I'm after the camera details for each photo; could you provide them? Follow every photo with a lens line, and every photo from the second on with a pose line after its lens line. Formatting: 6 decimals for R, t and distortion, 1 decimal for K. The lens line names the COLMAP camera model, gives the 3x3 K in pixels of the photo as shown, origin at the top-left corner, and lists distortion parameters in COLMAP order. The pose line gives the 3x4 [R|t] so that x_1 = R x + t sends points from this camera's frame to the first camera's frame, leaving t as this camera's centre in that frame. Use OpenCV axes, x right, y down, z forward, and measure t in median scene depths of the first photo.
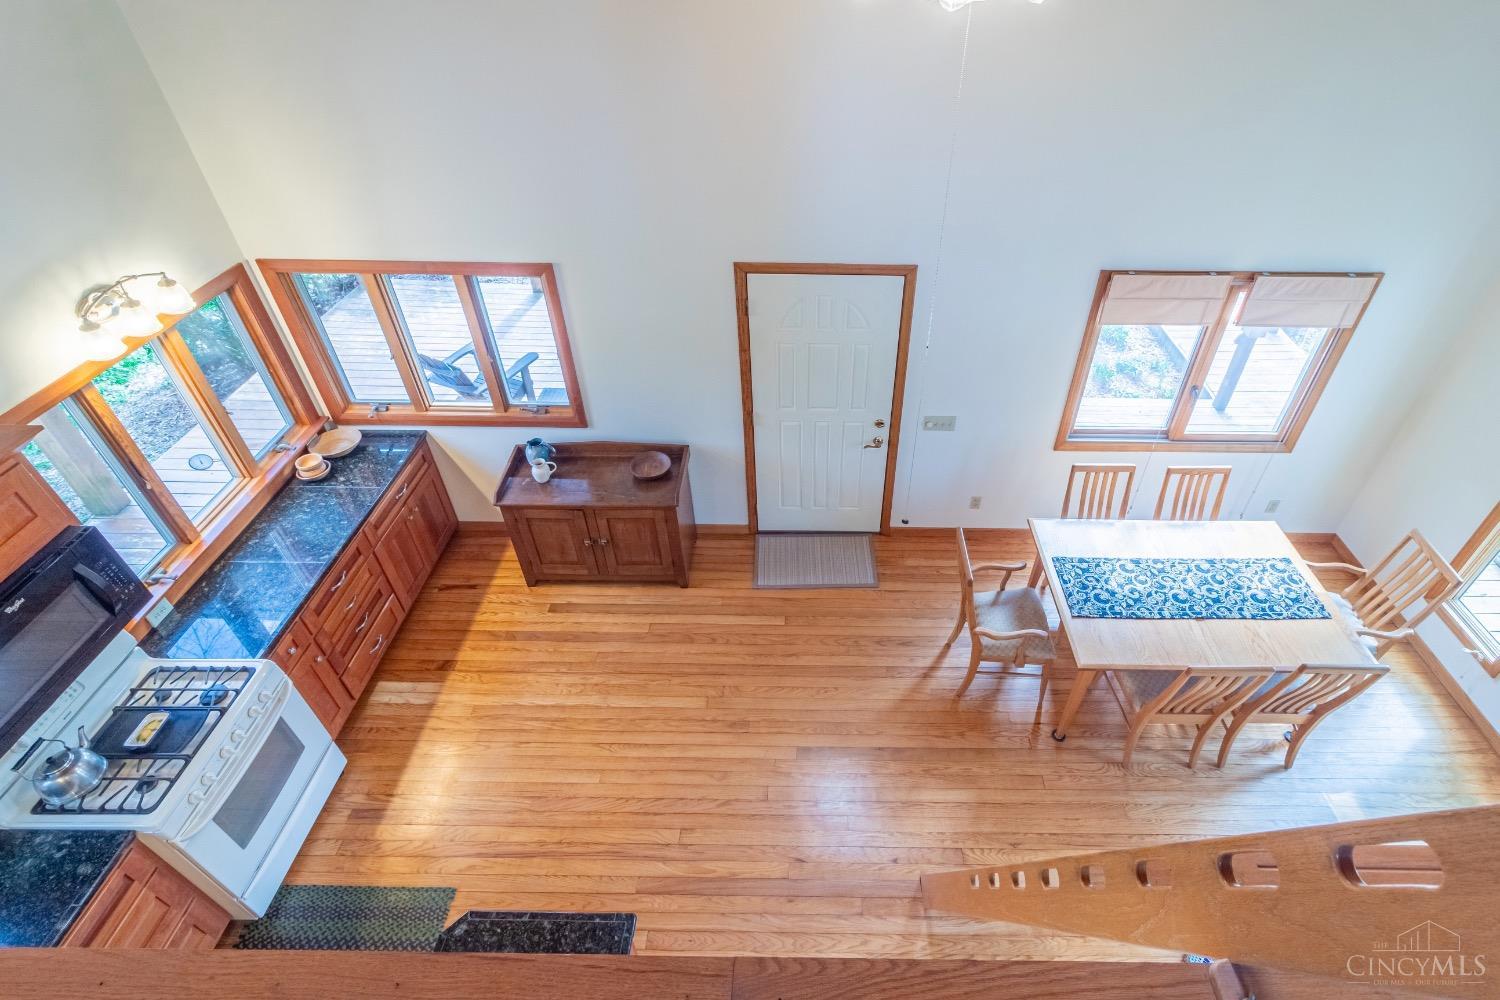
lens RADIAL K [[706.2, 0, 812.3], [0, 706.2, 449.5], [0, 0, 1]] dist [-0.001356, 0.003334]
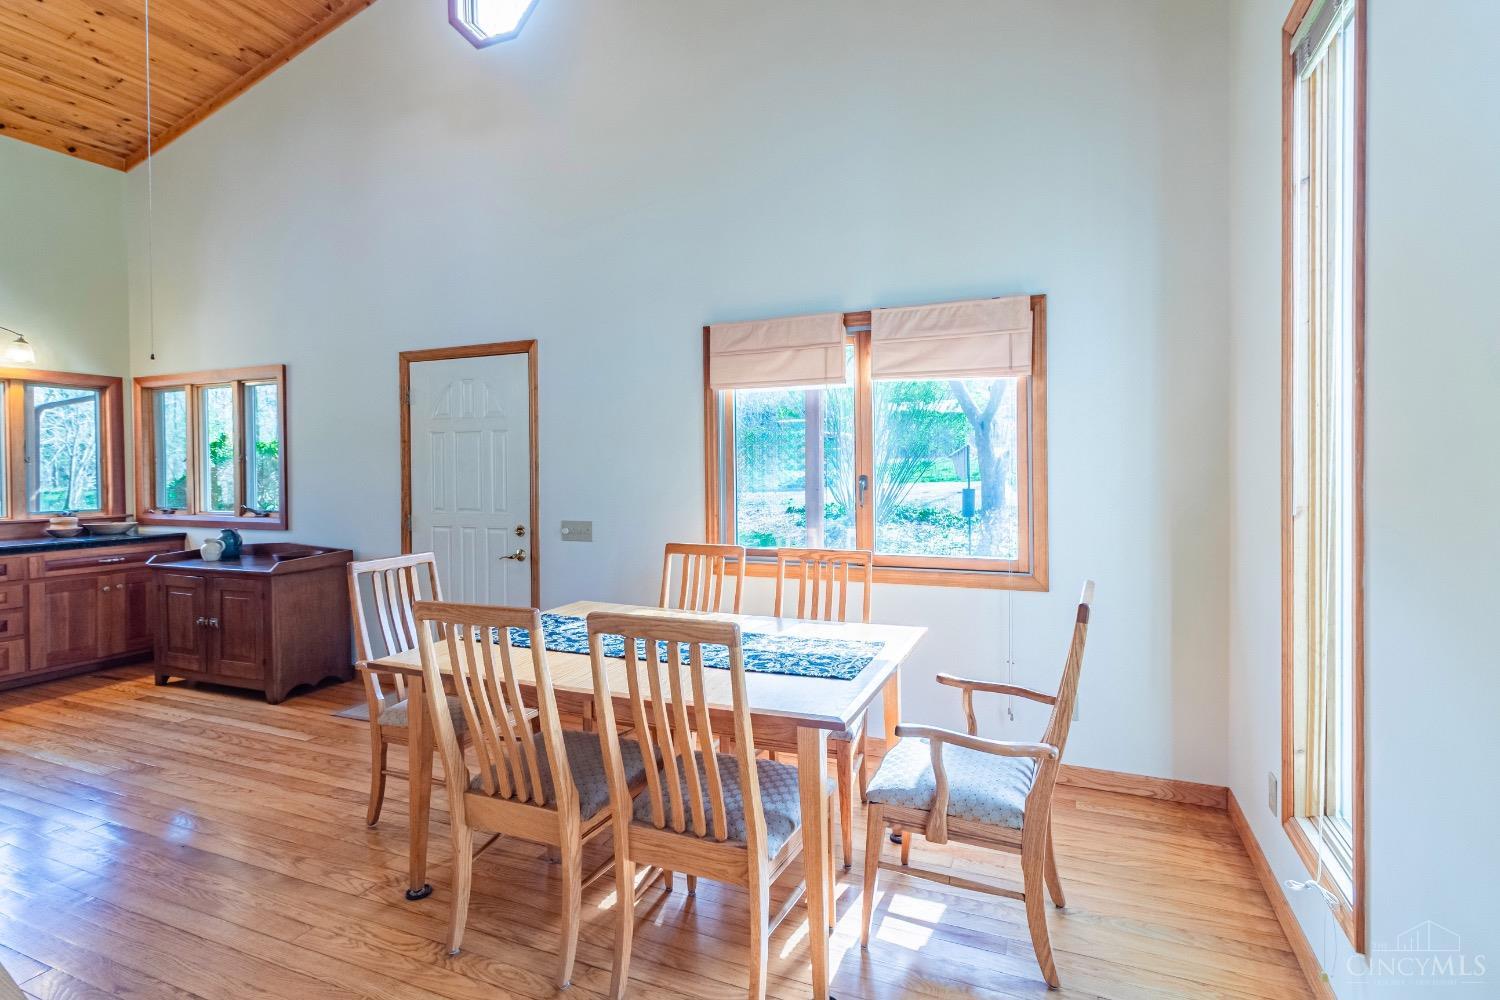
lens RADIAL K [[706.2, 0, 767.6], [0, 706.2, 480.1], [0, 0, 1]] dist [-0.001356, 0.003334]
pose [[0.932921, -0.011993, -0.359881, 0.744073], [-0.203600, 0.806769, -0.554681, 0.357591], [0.296993, 0.590746, 0.750210, 0.415851]]
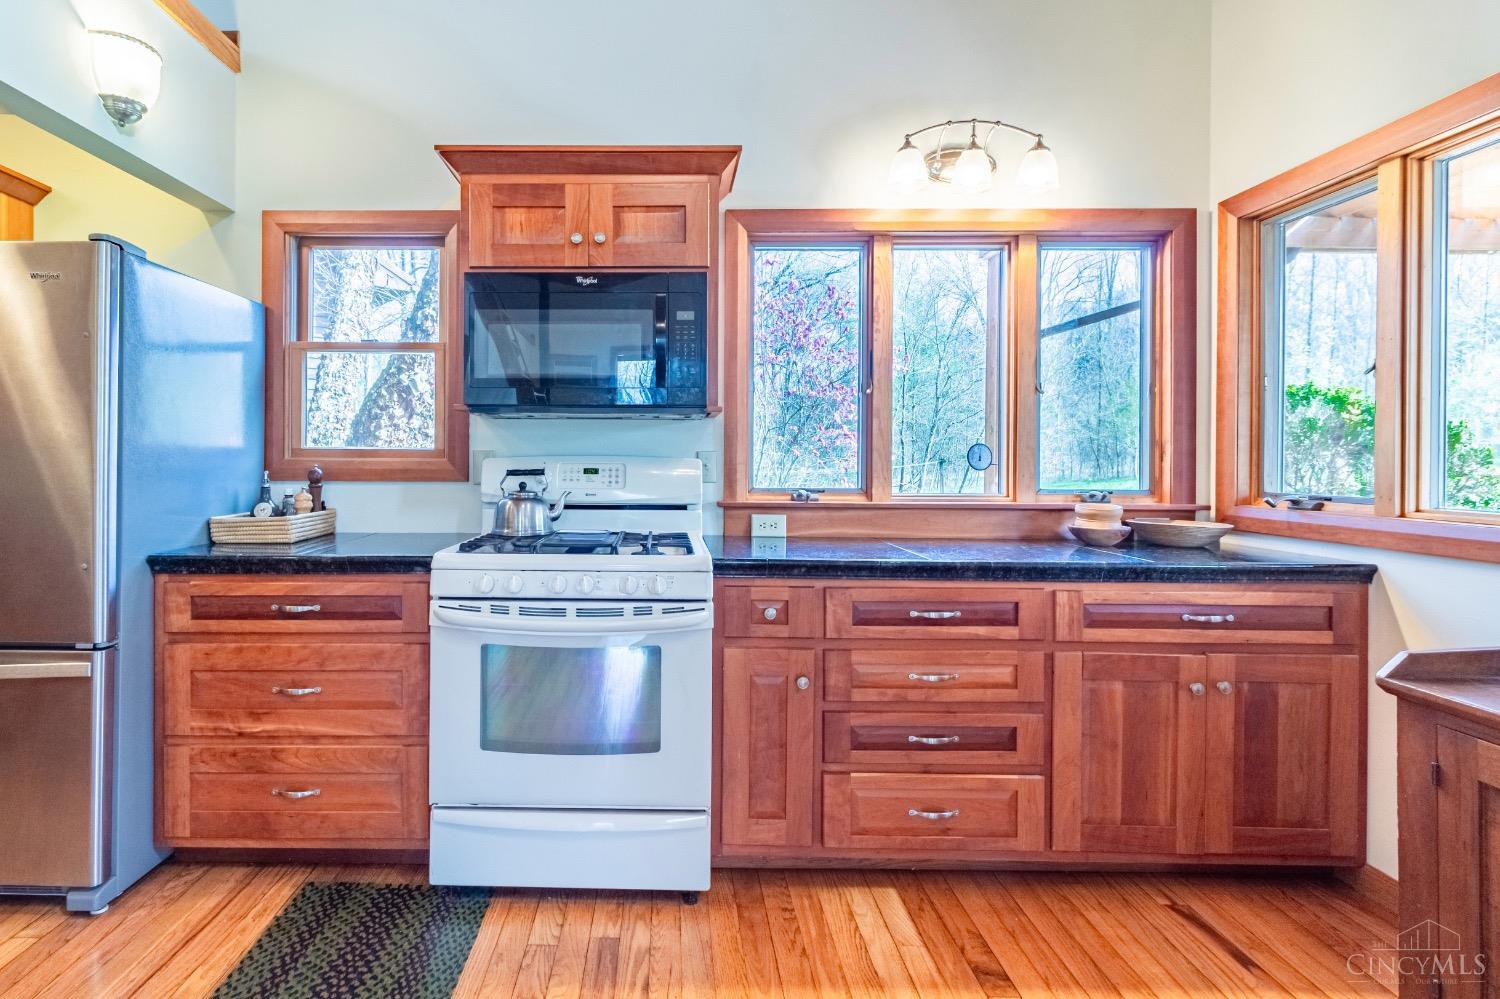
lens RADIAL K [[761.8, 0, 645.2], [0, 761.8, 461.5], [0, 0, 1]] dist [0.004593, -0.001601]
pose [[-0.007957, -0.006910, -0.999944, -0.109300], [-0.610249, 0.792209, -0.000619, 0.196235], [0.792169, 0.610210, -0.010520, 0.673203]]
